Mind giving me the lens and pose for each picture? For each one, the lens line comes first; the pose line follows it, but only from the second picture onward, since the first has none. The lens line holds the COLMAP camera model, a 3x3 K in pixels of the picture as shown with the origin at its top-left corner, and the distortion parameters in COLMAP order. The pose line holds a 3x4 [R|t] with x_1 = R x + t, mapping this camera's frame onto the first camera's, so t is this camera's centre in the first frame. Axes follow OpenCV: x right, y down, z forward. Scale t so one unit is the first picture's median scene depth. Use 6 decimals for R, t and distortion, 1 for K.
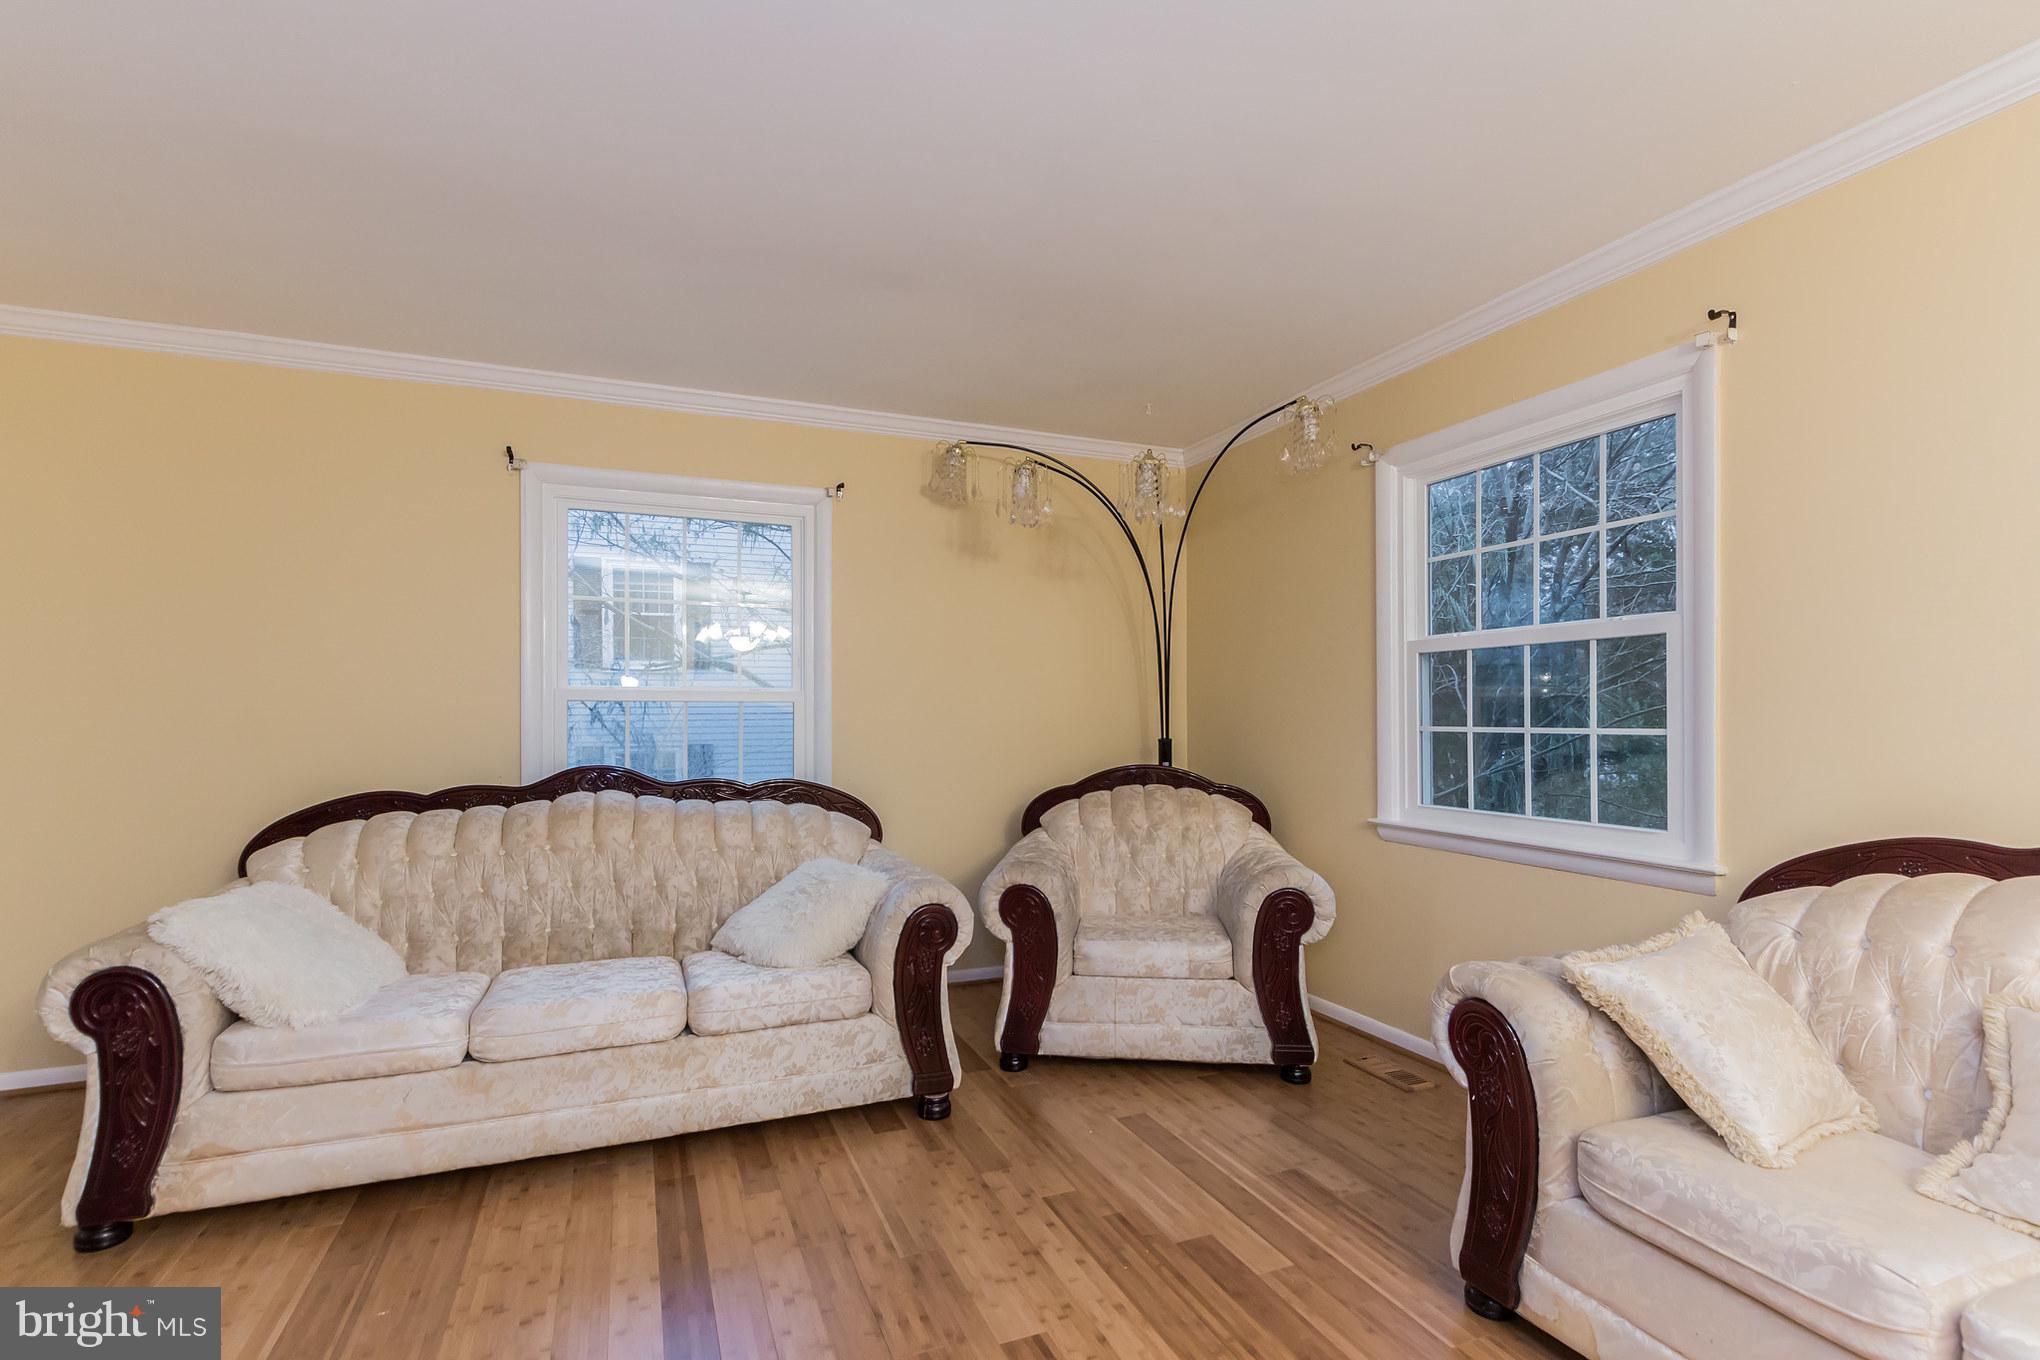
lens RADIAL K [[947.1, 0, 1008.9], [0, 947.1, 716.0], [0, 0, 1]] dist [0.001010, 0.000116]
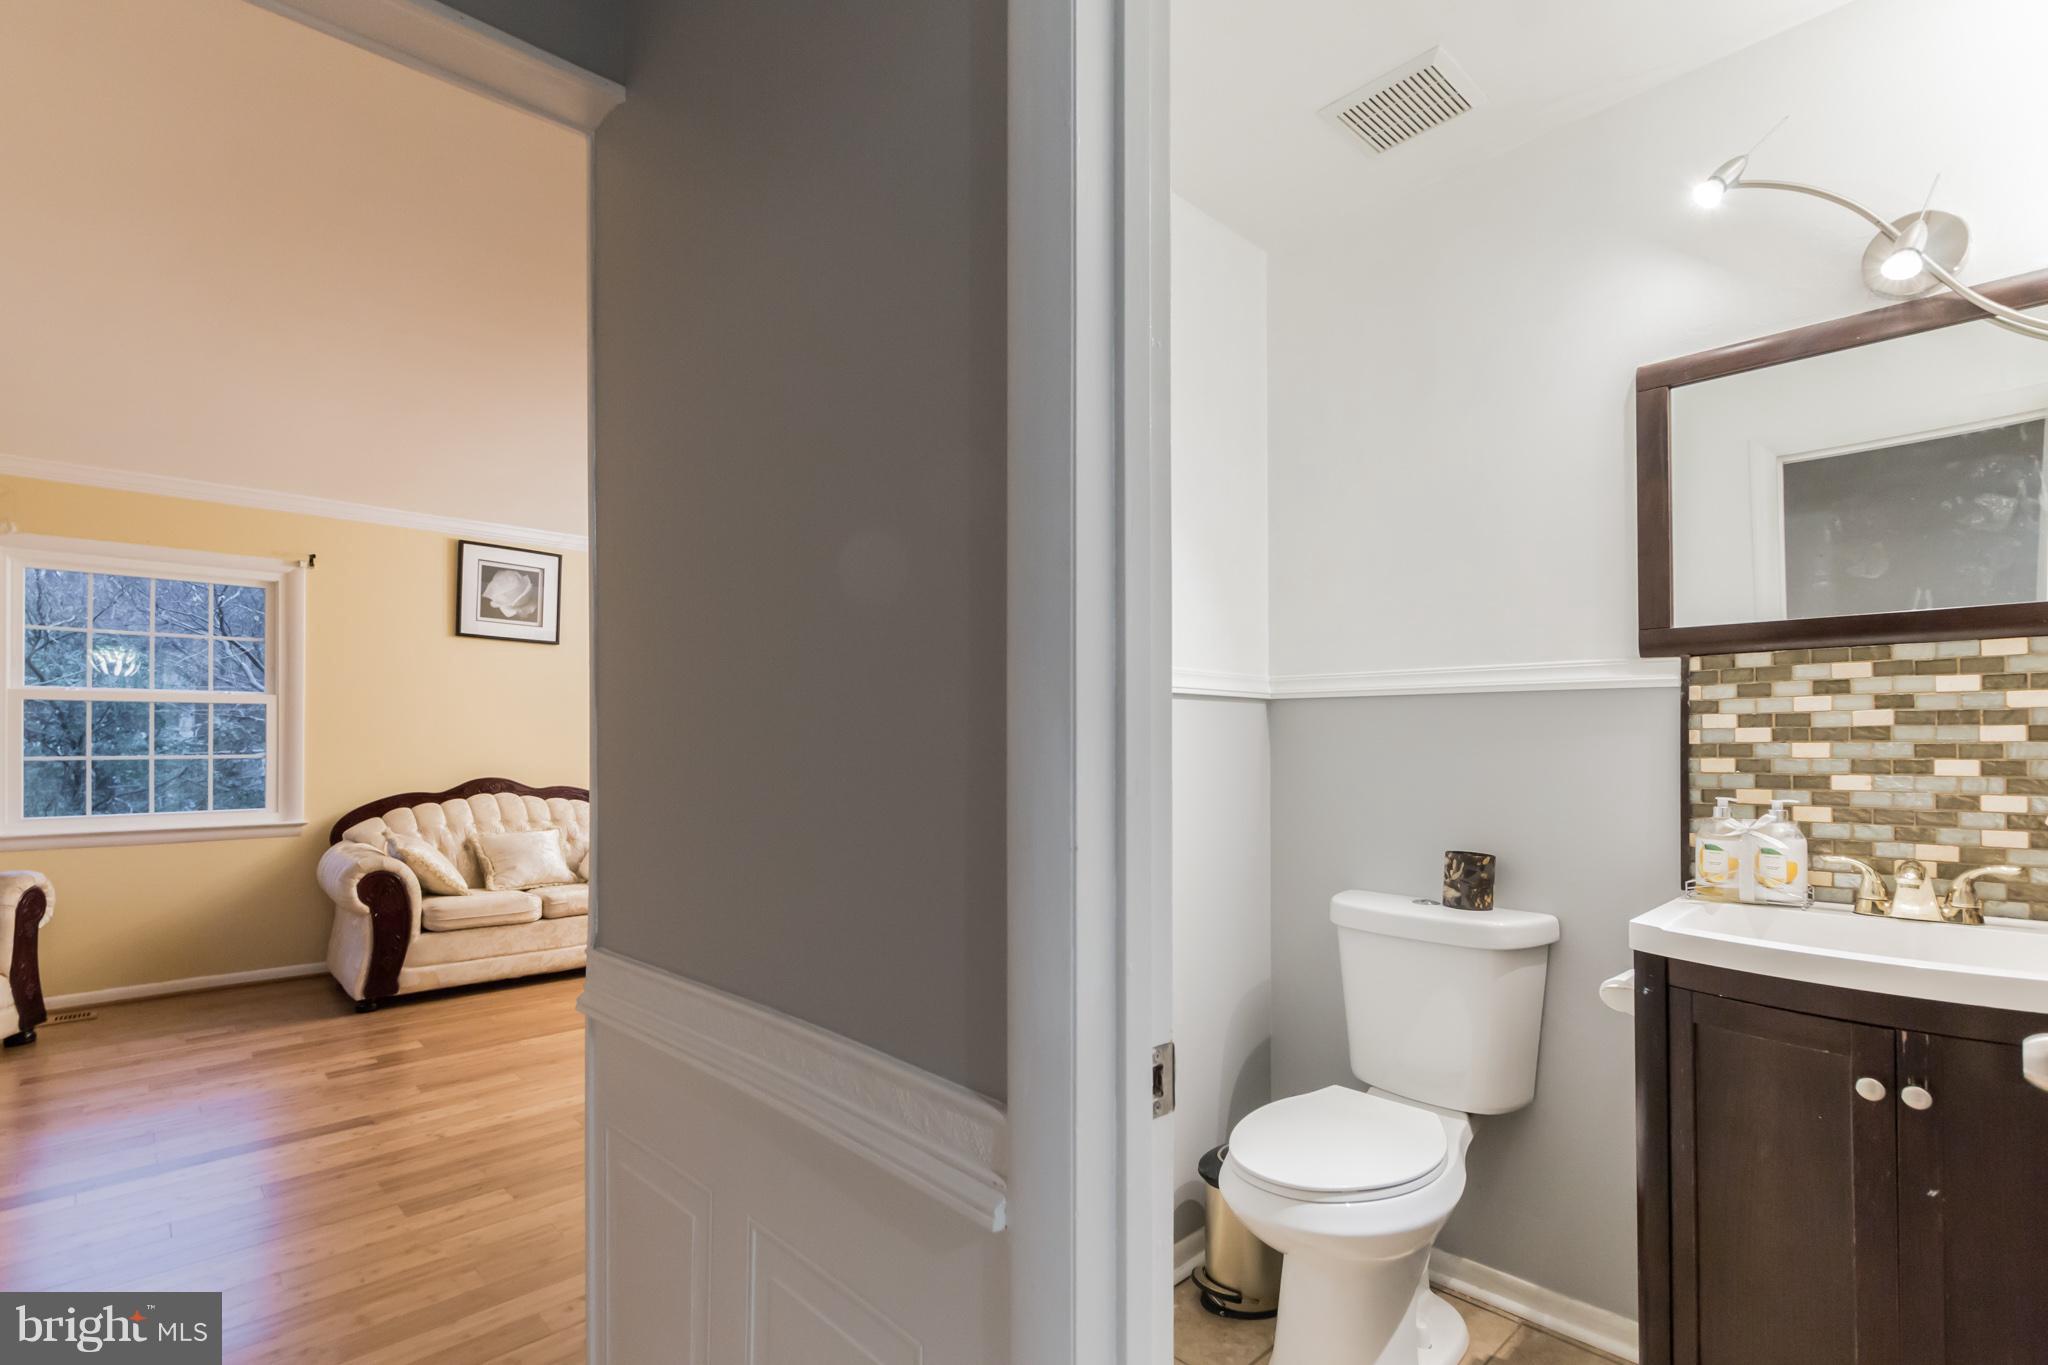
lens RADIAL K [[955.2, 0, 1031.2], [0, 955.2, 727.5], [0, 0, 1]] dist [0.000242, -0.004119]
pose [[-0.372206, 0.011916, 0.928074, -1.468902], [0.001841, 0.999925, -0.012100, -0.012635], [-0.928148, -0.002795, -0.372200, 0.254413]]
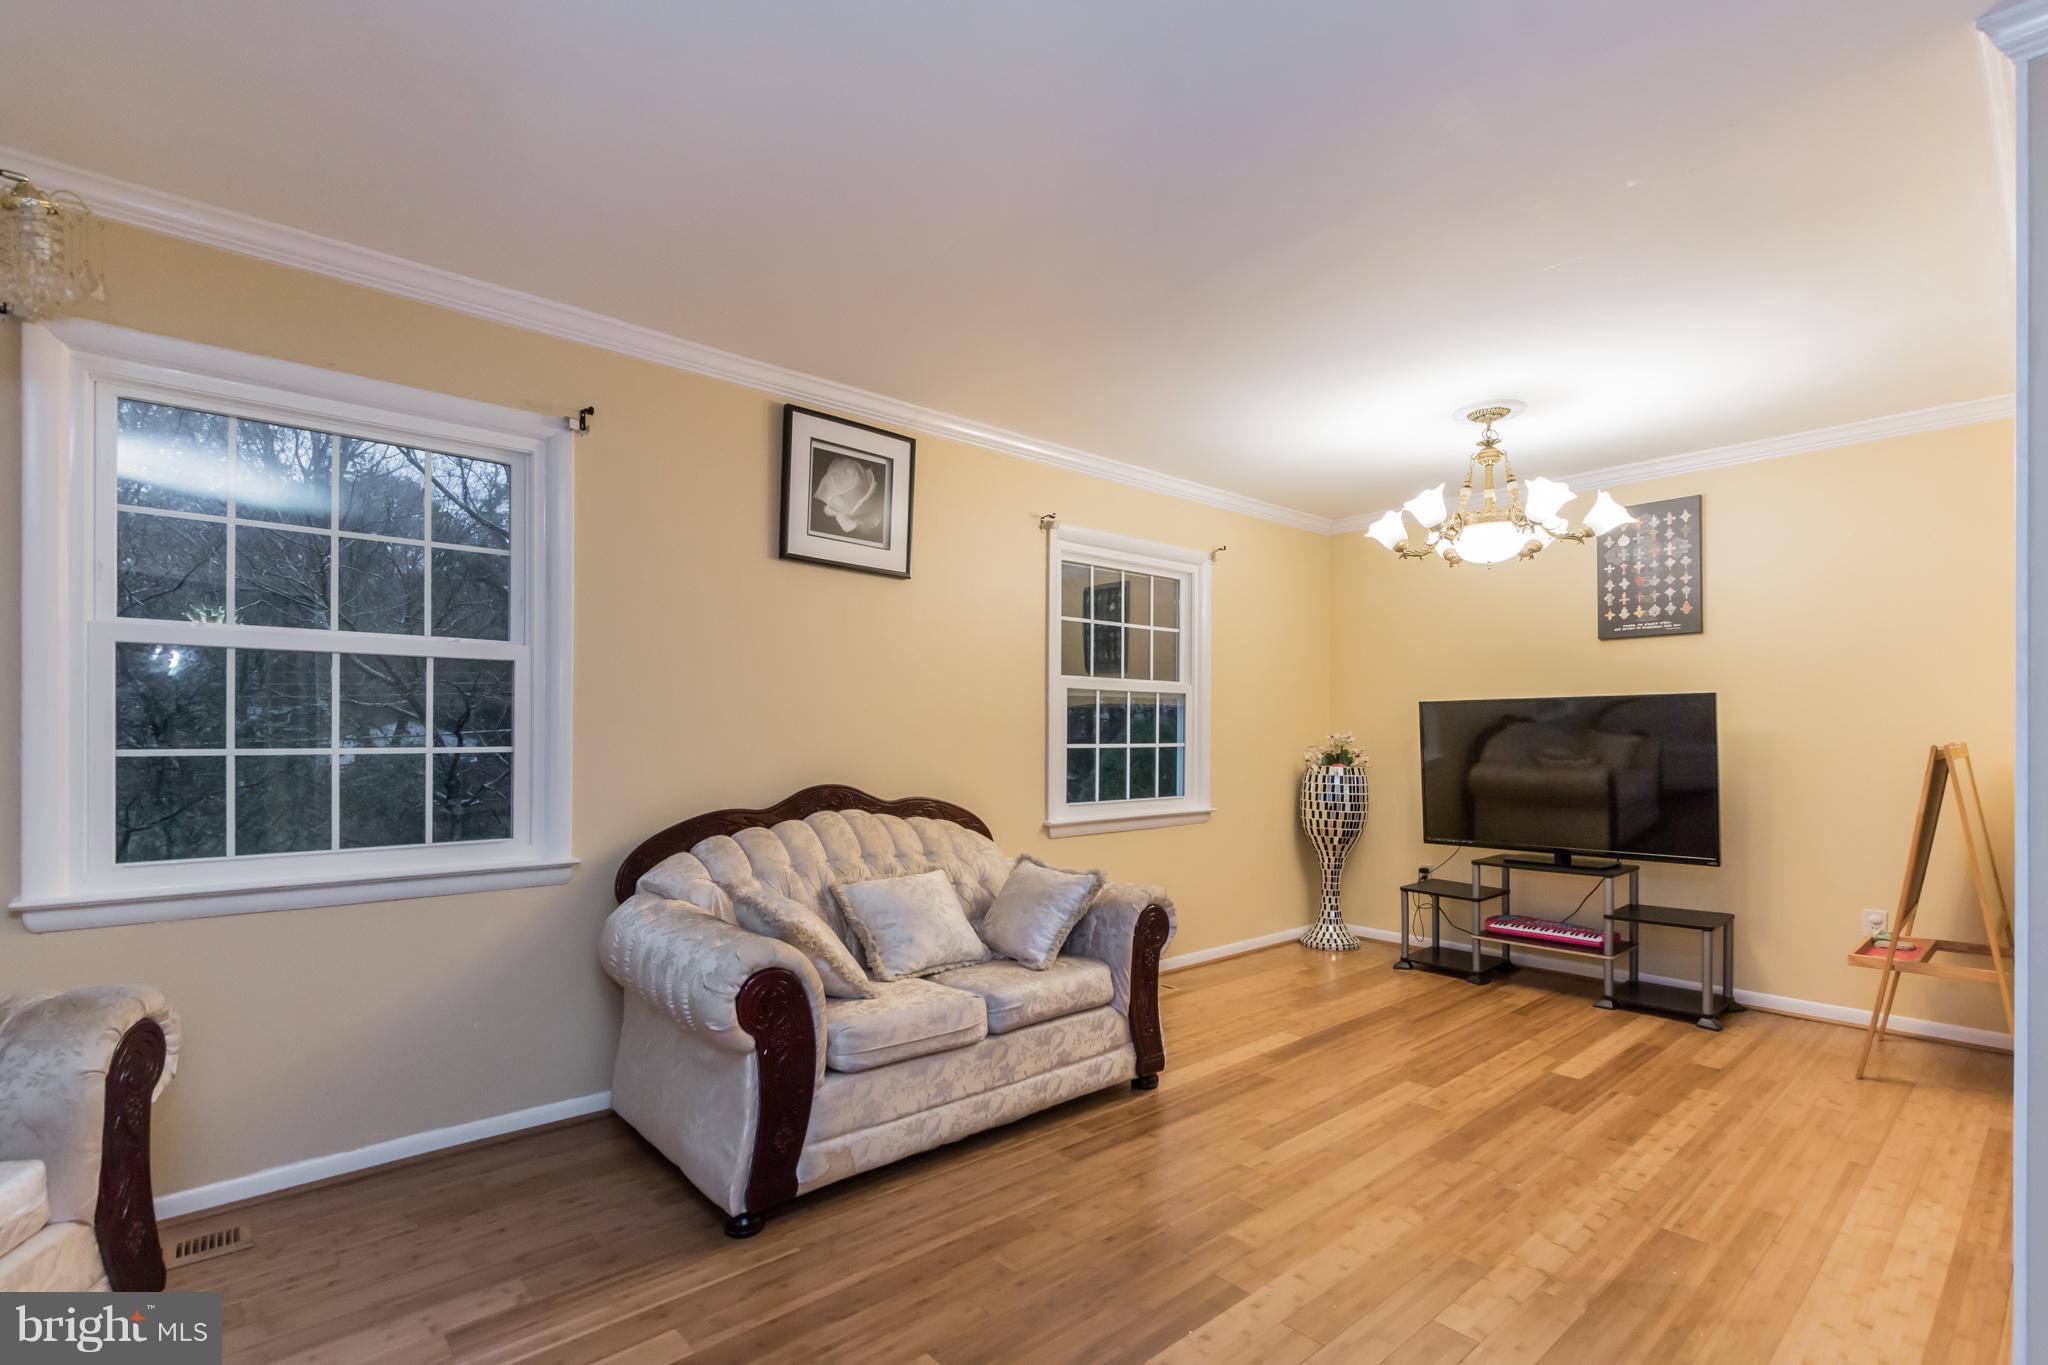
lens RADIAL K [[937.7, 0, 1015.0], [0, 937.7, 735.6], [0, 0, 1]] dist [0.001530, -0.000061]
pose [[-0.334937, -0.004019, 0.942232, -0.486114], [-0.004091, 0.999988, 0.002811, -0.004161], [-0.942232, -0.002913, -0.334950, 0.721140]]
